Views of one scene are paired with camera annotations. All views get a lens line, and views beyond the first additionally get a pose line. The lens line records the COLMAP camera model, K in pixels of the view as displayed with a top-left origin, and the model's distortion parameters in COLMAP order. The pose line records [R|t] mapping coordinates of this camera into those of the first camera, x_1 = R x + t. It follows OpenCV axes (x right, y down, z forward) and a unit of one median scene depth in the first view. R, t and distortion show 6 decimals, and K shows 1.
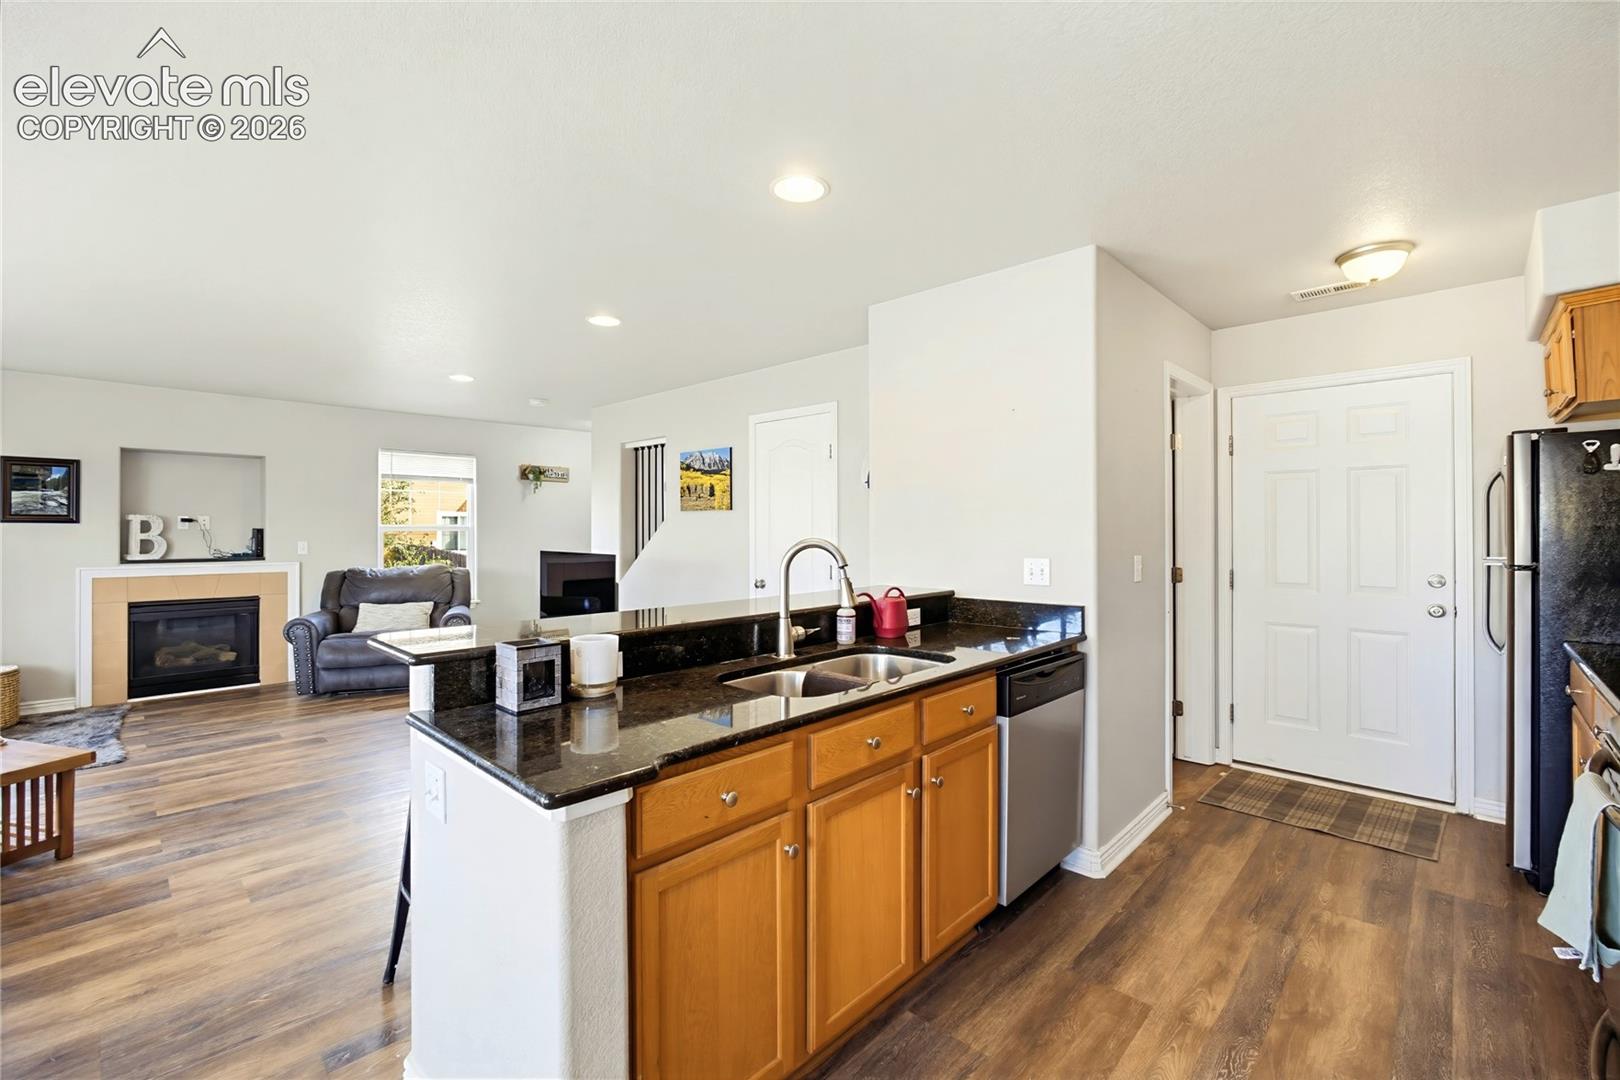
lens RADIAL K [[693.0, 0, 806.6], [0, 693.0, 526.6], [0, 0, 1]] dist [-0.016909, 0.005421]
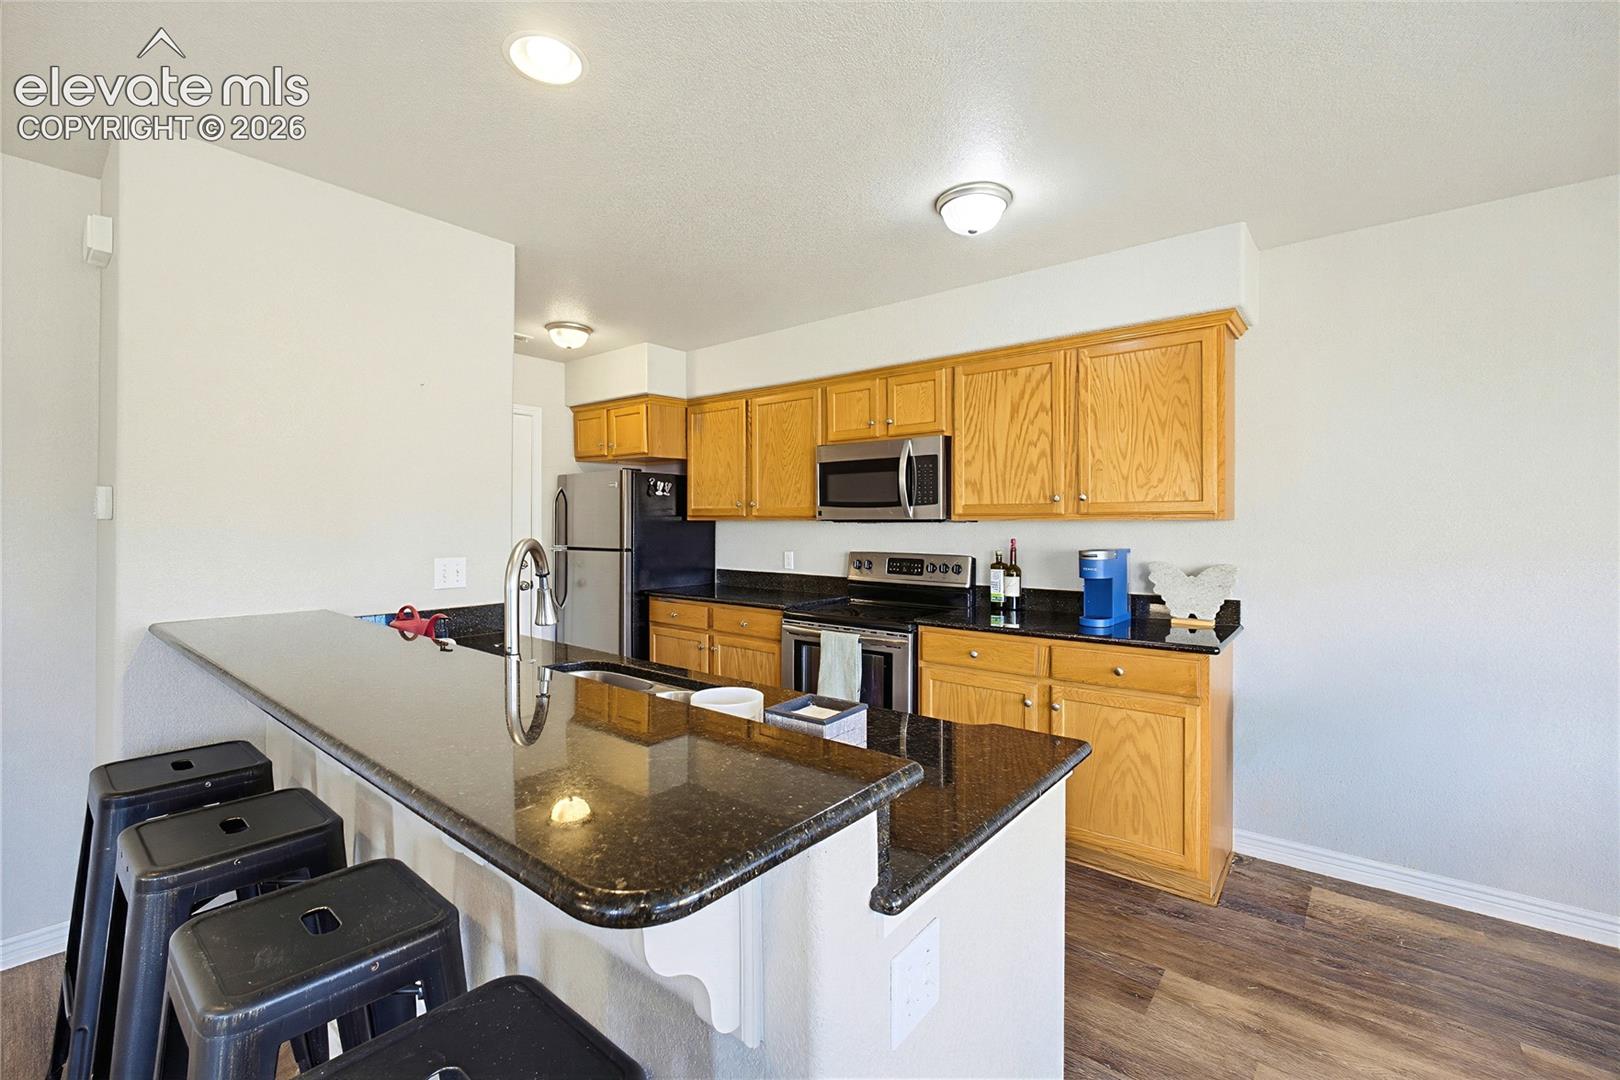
lens RADIAL K [[692.9, 0, 806.6], [0, 692.9, 531.5], [0, 0, 1]] dist [-0.008148, 0.000650]
pose [[-0.073352, -0.003542, 0.997300, -0.516230], [-0.005522, 0.999980, 0.003146, 0.005667], [-0.997291, -0.005277, -0.073370, 0.524009]]
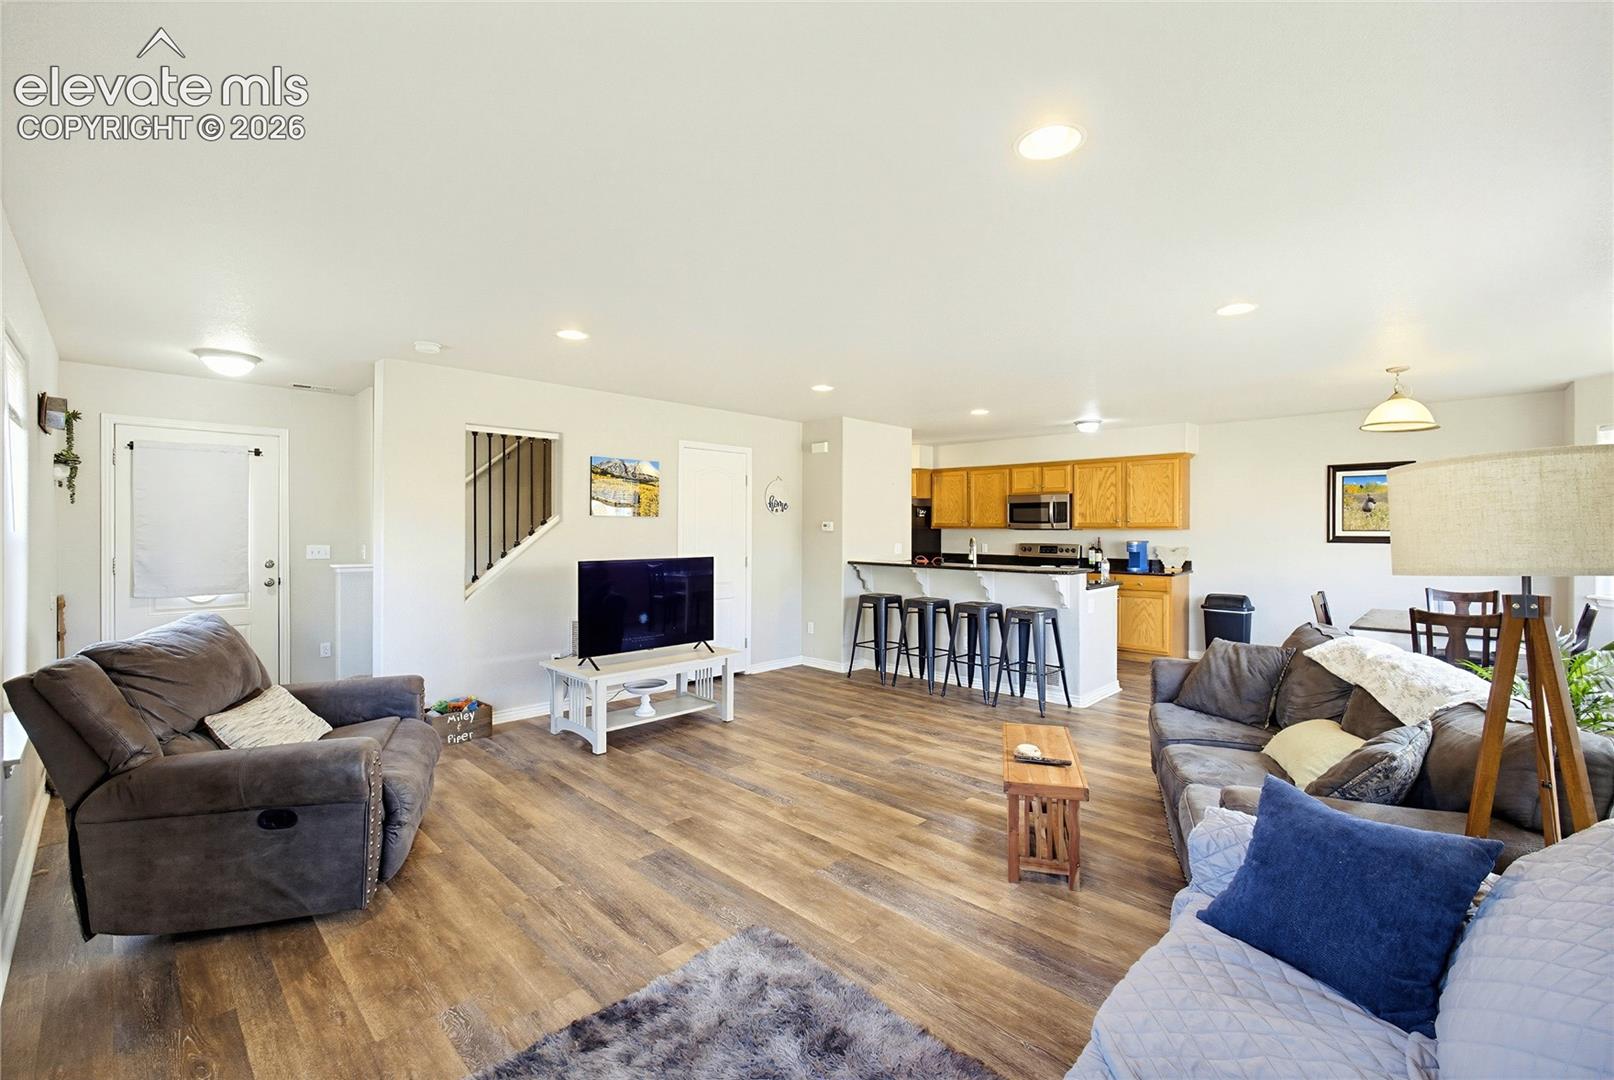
lens RADIAL K [[690.4, 0, 811.4], [0, 690.4, 523.8], [0, 0, 1]] dist [-0.016909, 0.005421]
pose [[0.006029, 0.005838, 0.999965, -1.919491], [-0.004128, 0.999975, -0.005813, -0.010144], [-0.999973, -0.004092, 0.006053, 1.131146]]
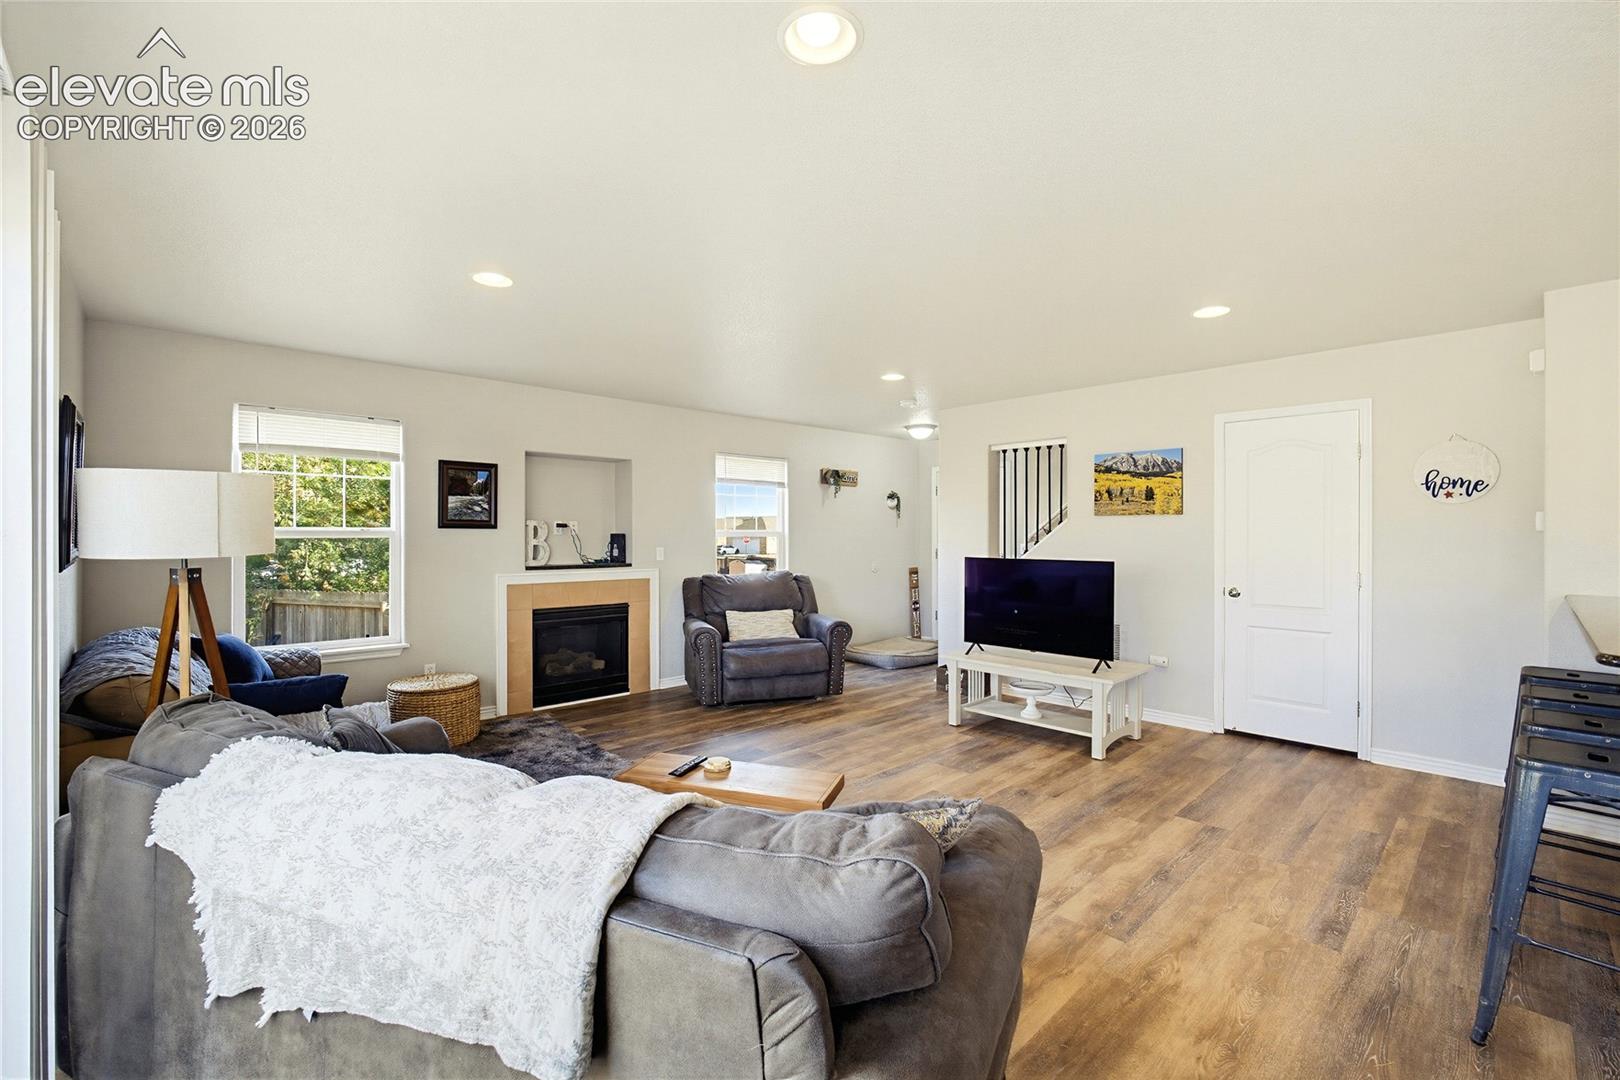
lens RADIAL K [[693.0, 0, 804.5], [0, 693.0, 539.0], [0, 0, 1]] dist [-0.016909, 0.005421]
pose [[0.998880, 0.000297, -0.047321, -0.891347], [0.000194, 0.999946, 0.010386, -0.000355], [0.047321, -0.010383, 0.998826, 0.046919]]
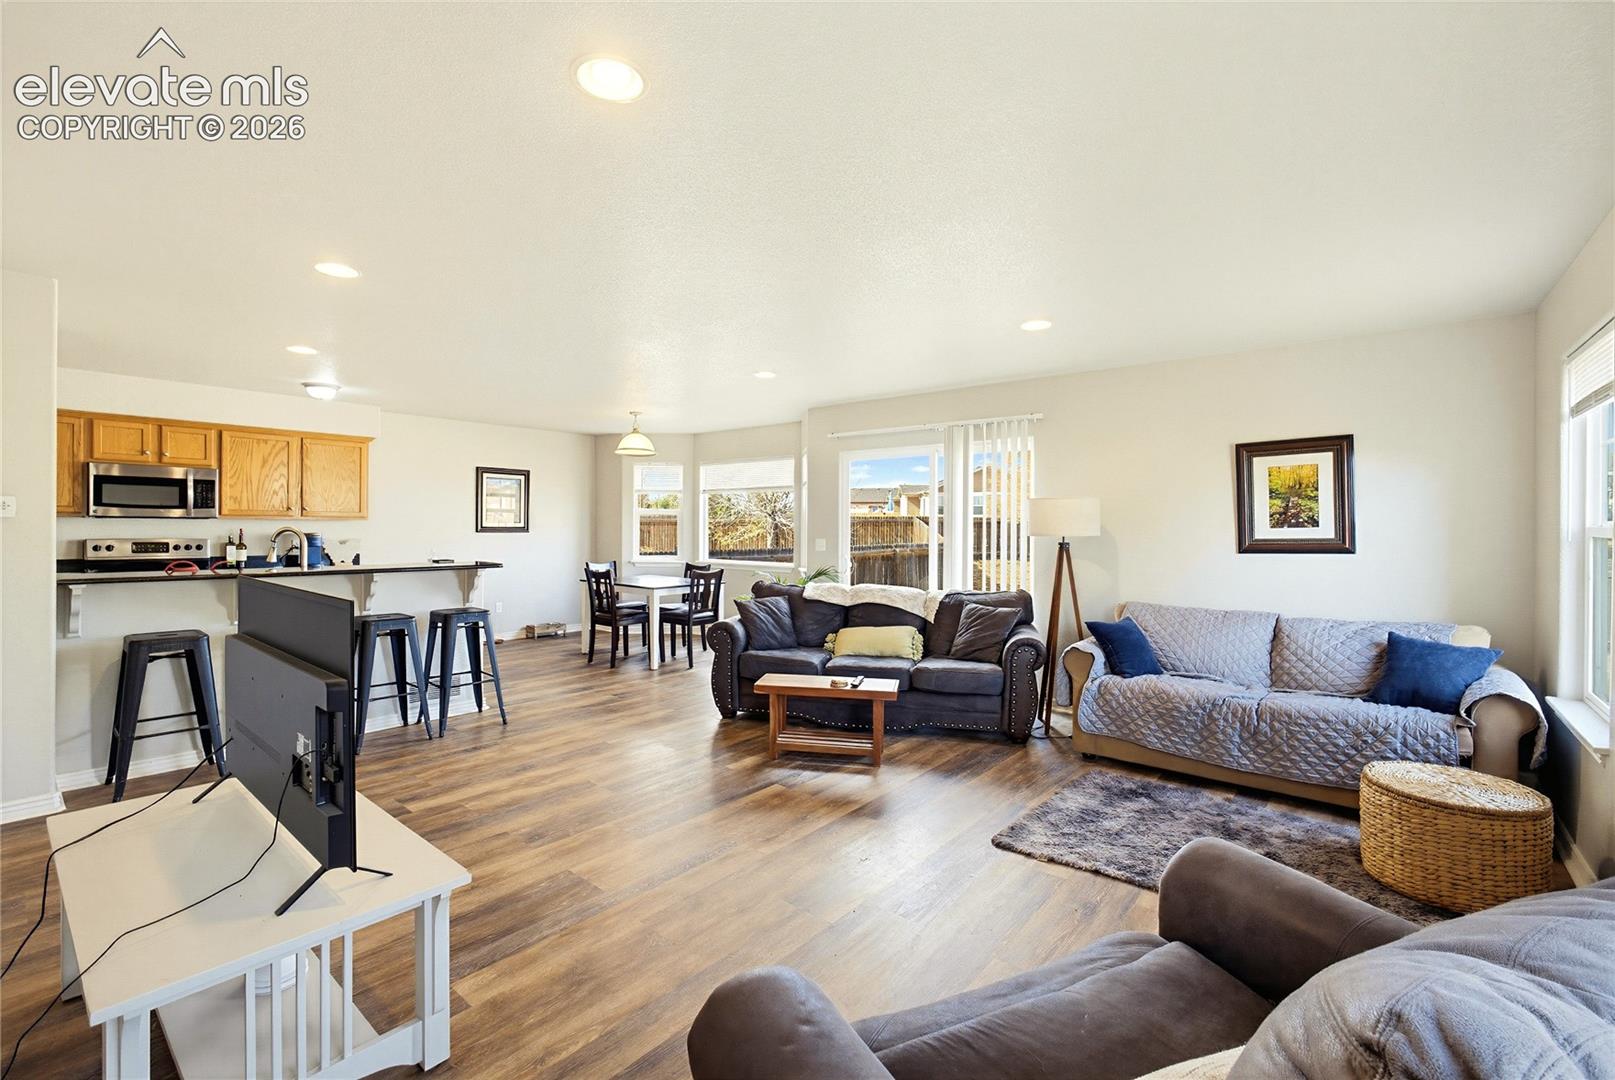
lens RADIAL K [[690.8, 0, 792.2], [0, 690.8, 546.5], [0, 0, 1]] dist [-0.016909, 0.005421]
pose [[-0.998501, -0.005905, -0.054414, -0.882456], [-0.007424, 0.999587, 0.027755, 0.004140], [0.054228, 0.028118, -0.998133, 2.053859]]
